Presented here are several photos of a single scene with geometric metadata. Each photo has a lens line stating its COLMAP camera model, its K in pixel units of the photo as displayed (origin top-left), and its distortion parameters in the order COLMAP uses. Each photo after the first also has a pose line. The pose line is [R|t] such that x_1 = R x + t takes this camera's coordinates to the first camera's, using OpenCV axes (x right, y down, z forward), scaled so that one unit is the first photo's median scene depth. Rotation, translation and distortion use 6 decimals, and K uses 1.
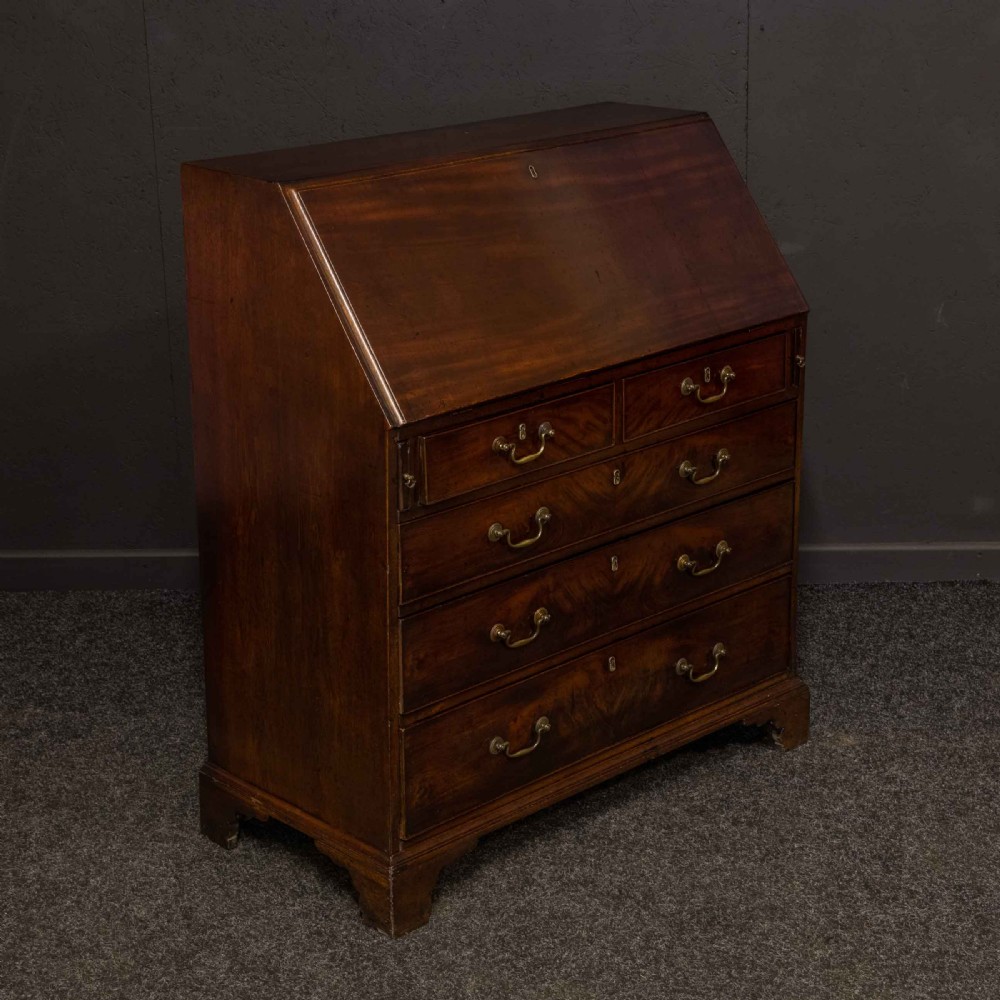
lens RADIAL K [[2160.7, 0, 500.0], [0, 2160.7, 500.0], [0, 0, 1]] dist [0.006139, 0.138974]
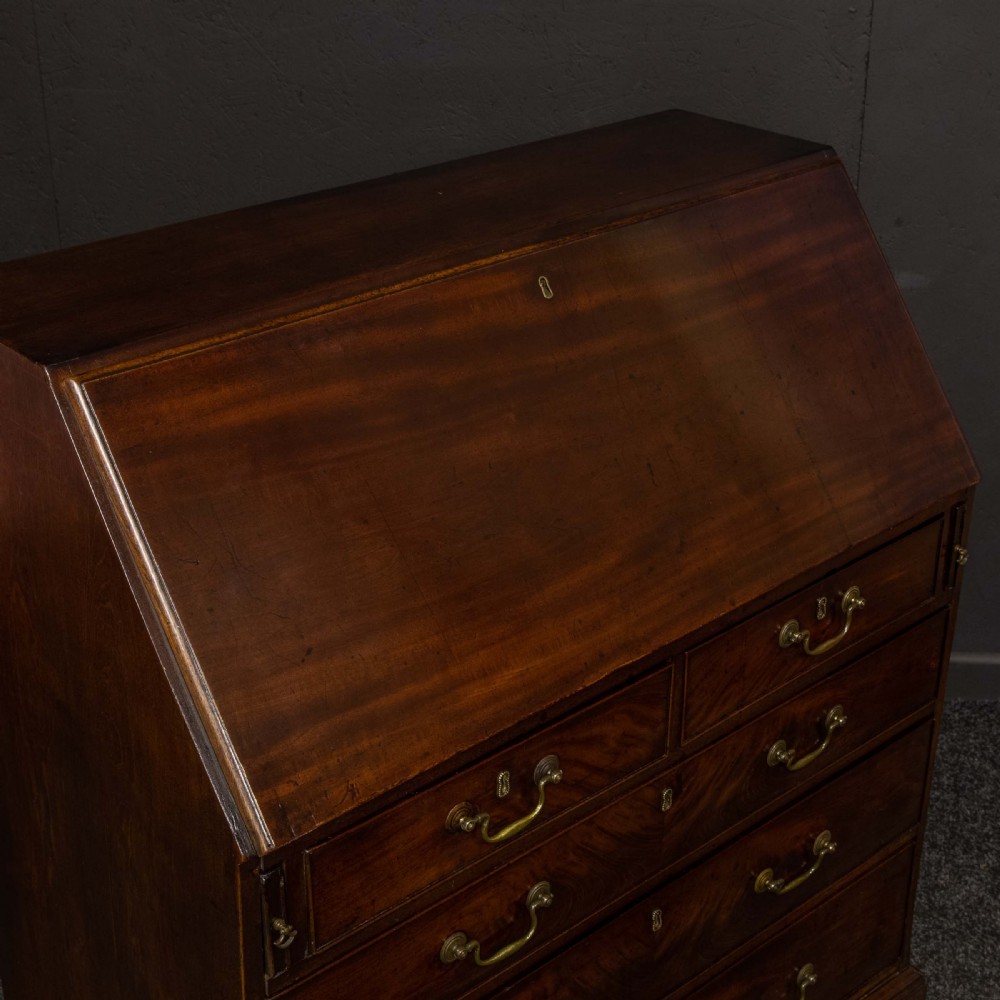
lens RADIAL K [[1730.6, 0, 501.4], [0, 1730.6, 474.0], [0, 0, 1]] dist [-0.054679, 0.089152]
pose [[0.999091, 0.035404, -0.023727, 0.016327], [-0.031931, 0.990537, 0.133482, -0.165331], [0.028229, -0.132603, 0.990767, 0.542040]]
